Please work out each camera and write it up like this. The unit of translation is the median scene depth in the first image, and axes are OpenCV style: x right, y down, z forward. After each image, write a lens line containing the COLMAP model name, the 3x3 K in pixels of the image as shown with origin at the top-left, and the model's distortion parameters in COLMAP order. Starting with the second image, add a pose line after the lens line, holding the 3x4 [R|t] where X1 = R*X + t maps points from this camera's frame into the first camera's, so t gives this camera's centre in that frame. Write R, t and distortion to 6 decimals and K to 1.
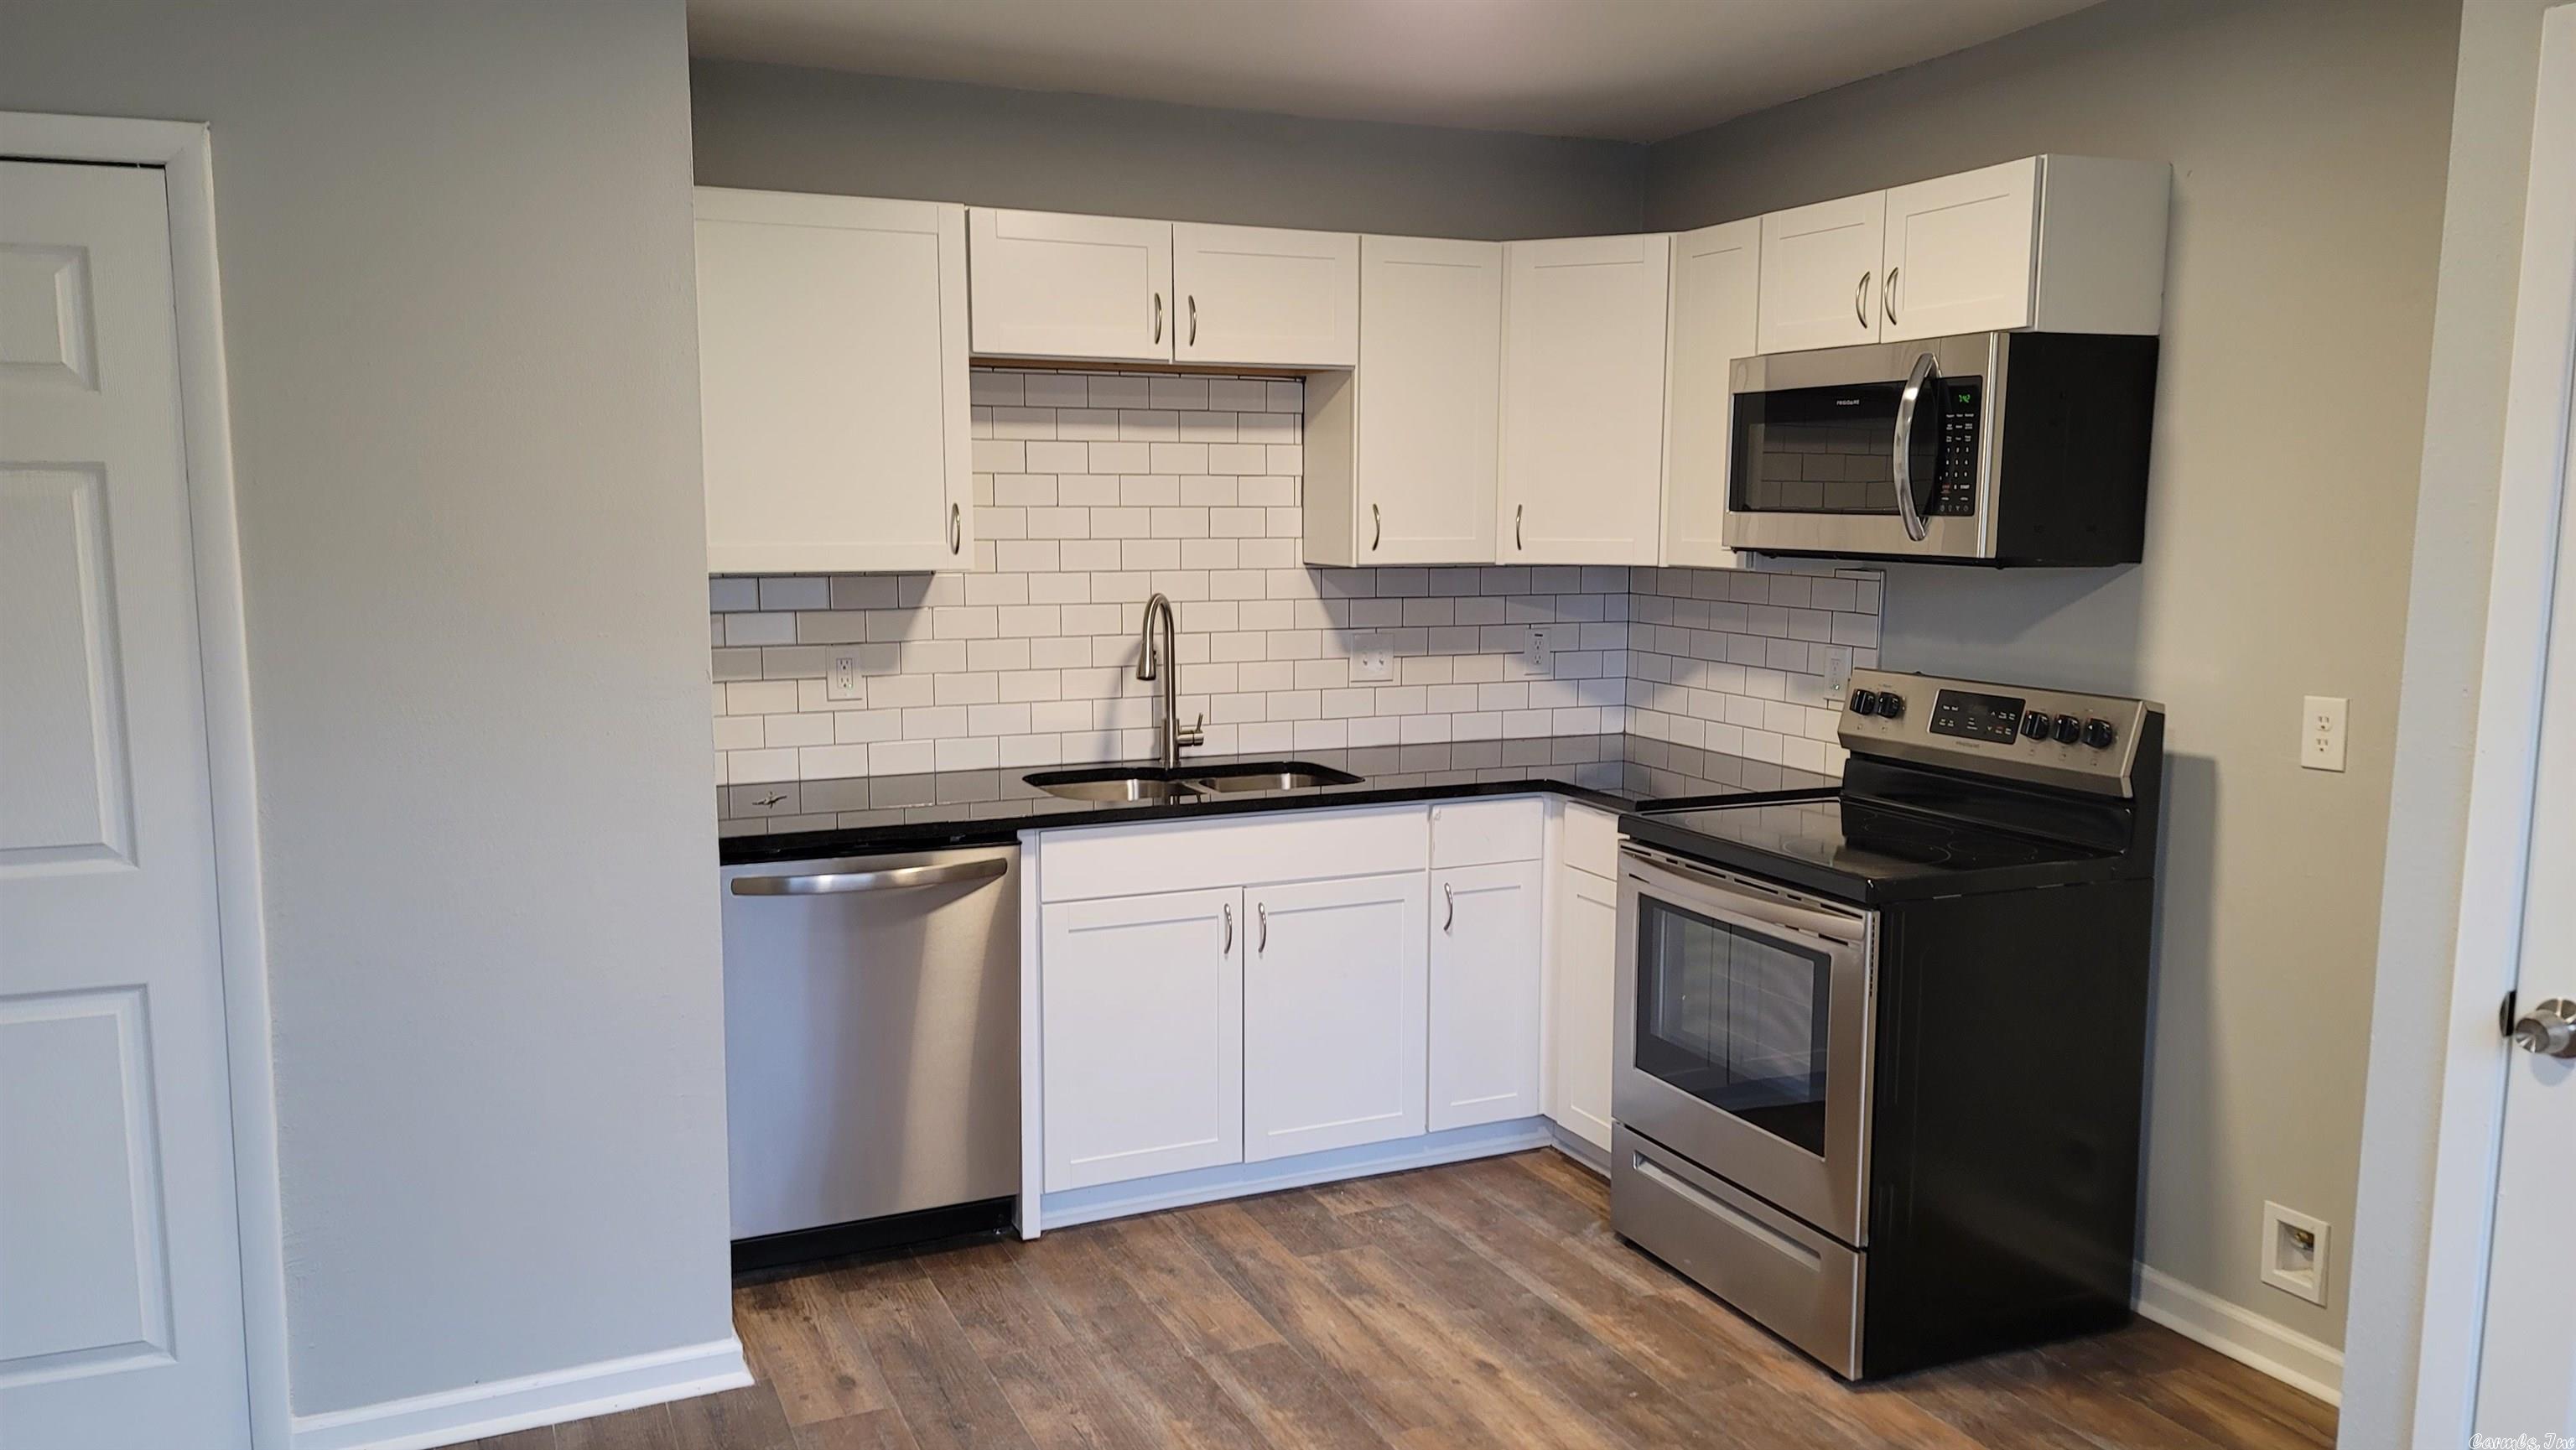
lens RADIAL K [[1873.1, 0, 1275.5], [0, 1873.1, 737.1], [0, 0, 1]] dist [0.115463, 0.000870]
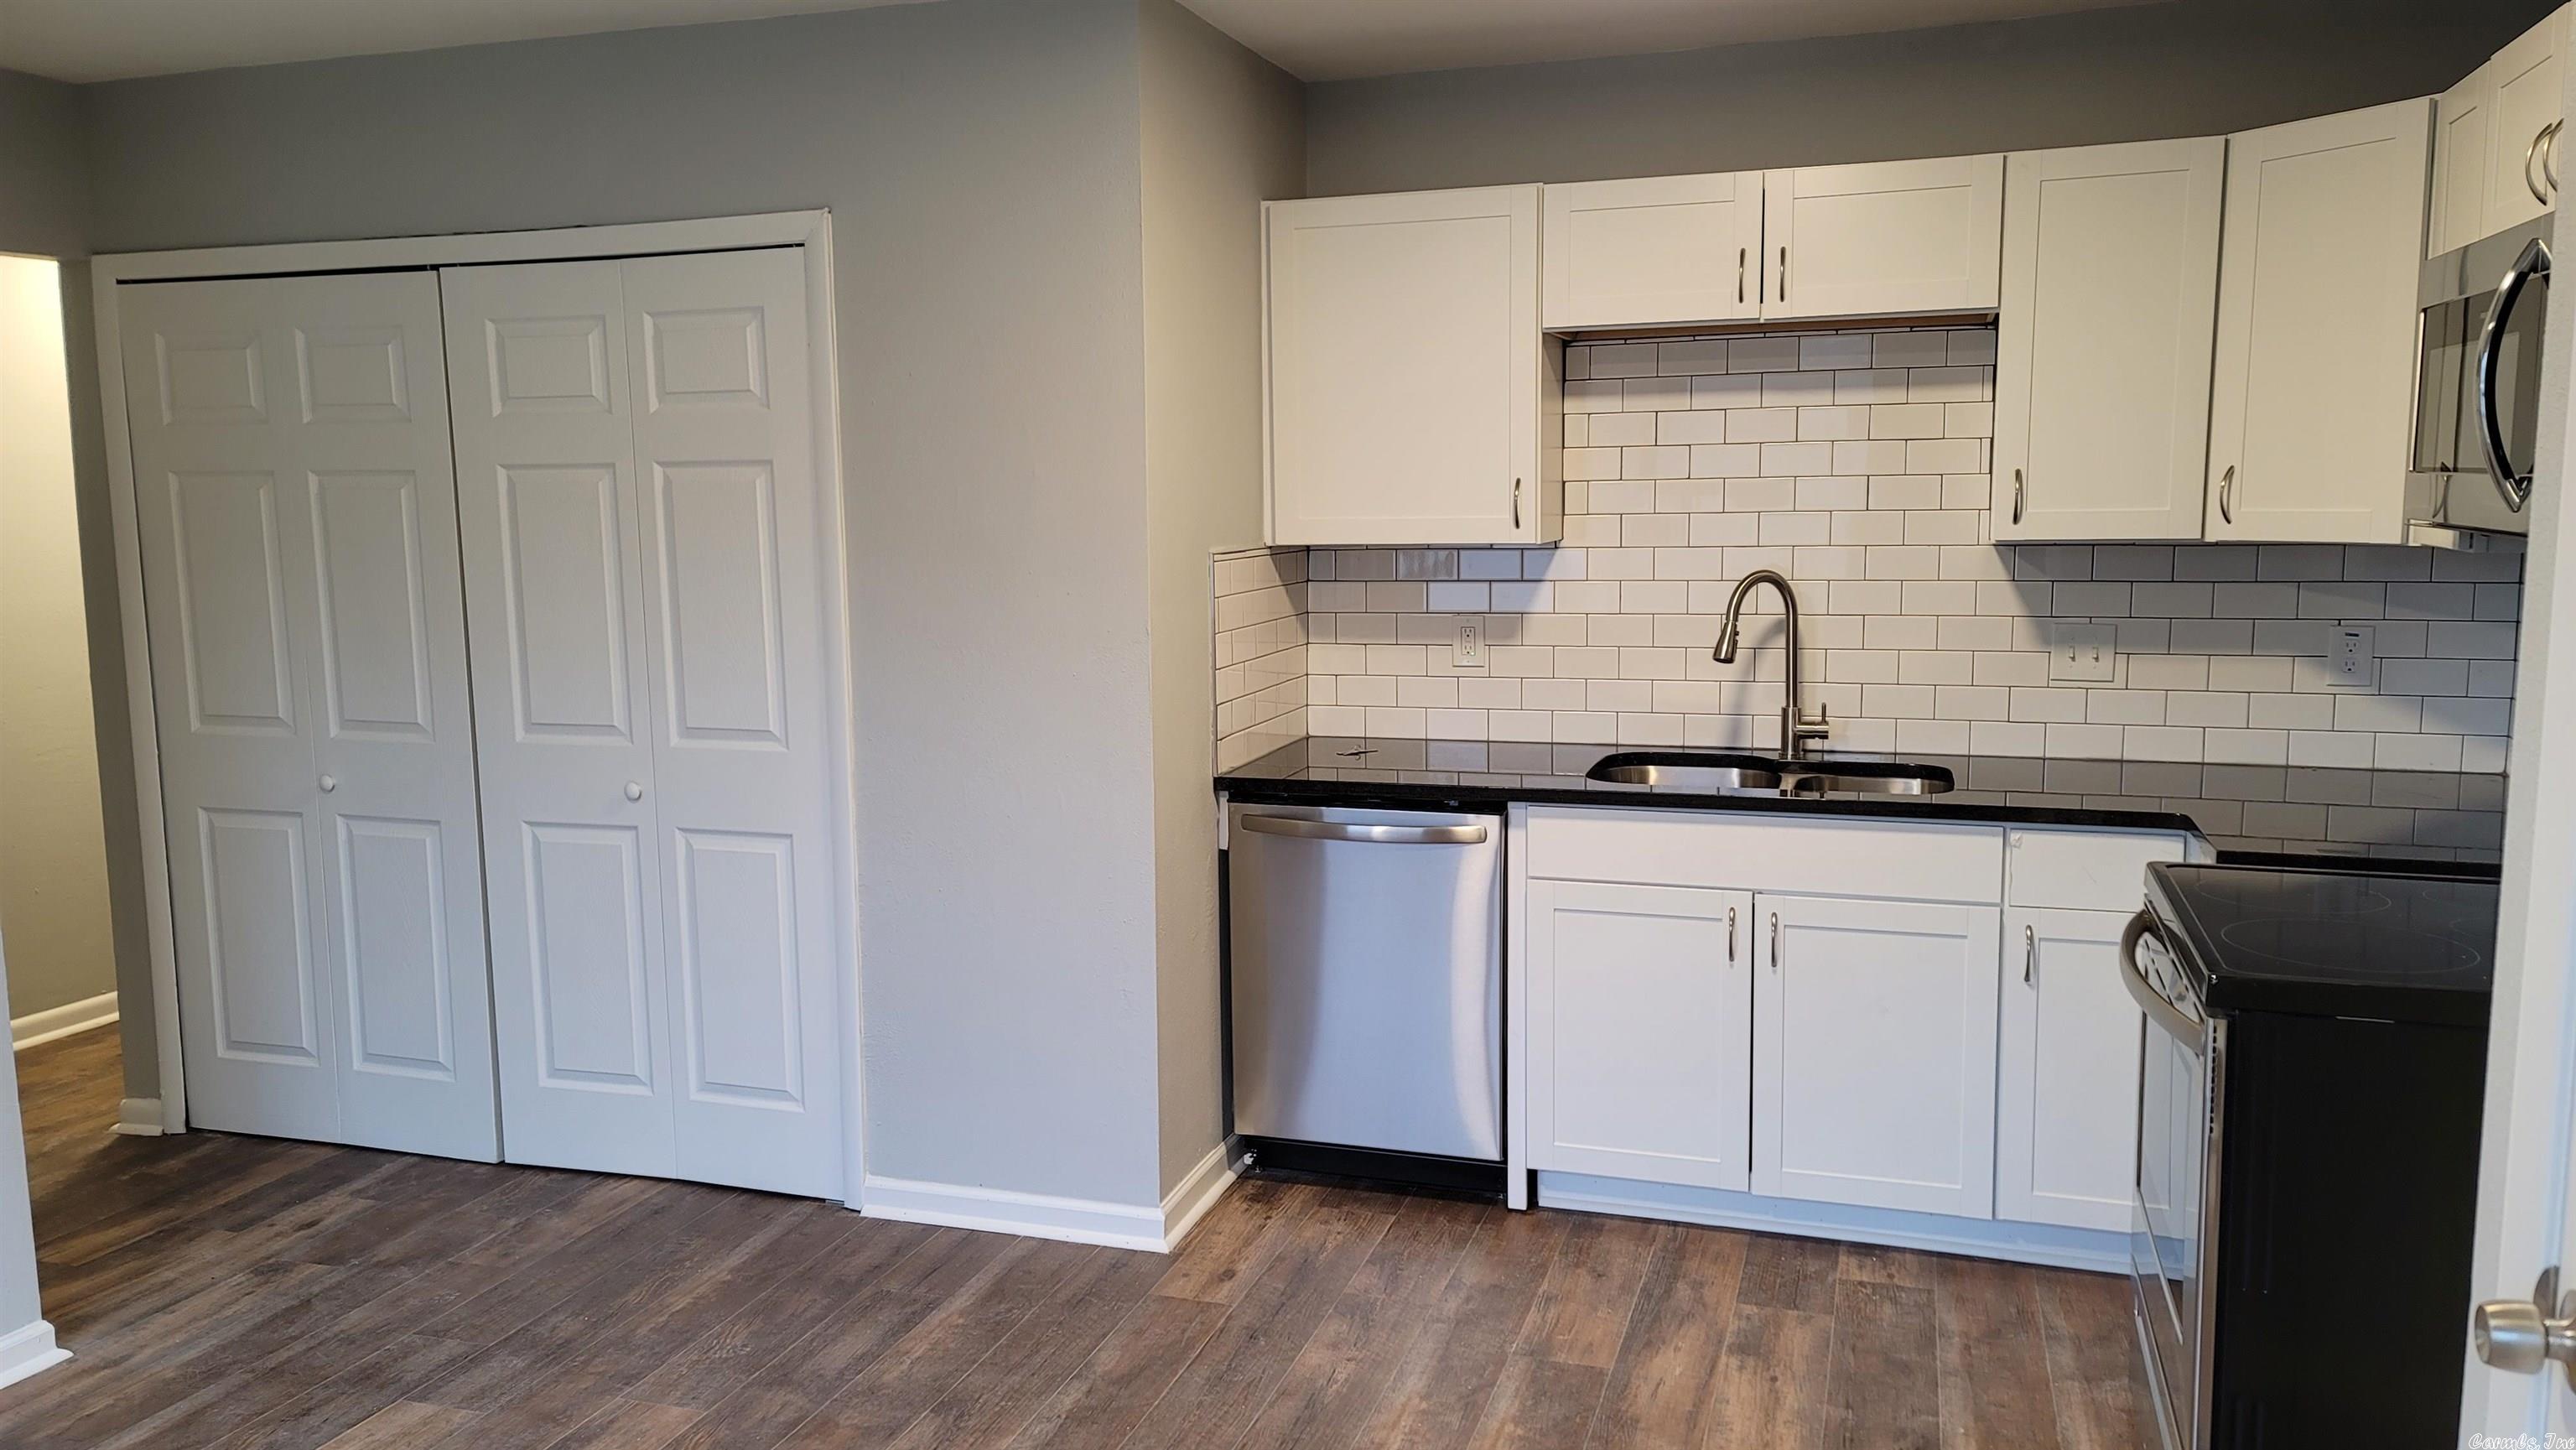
lens RADIAL K [[1873.1, 0, 1284.1], [0, 1873.1, 720.5], [0, 0, 1]] dist [0.115463, 0.000870]
pose [[0.754677, 0.075266, -0.651766, 0.396529], [-0.071551, 0.996915, 0.032275, -0.016792], [0.652184, 0.022277, 0.757733, 0.146285]]
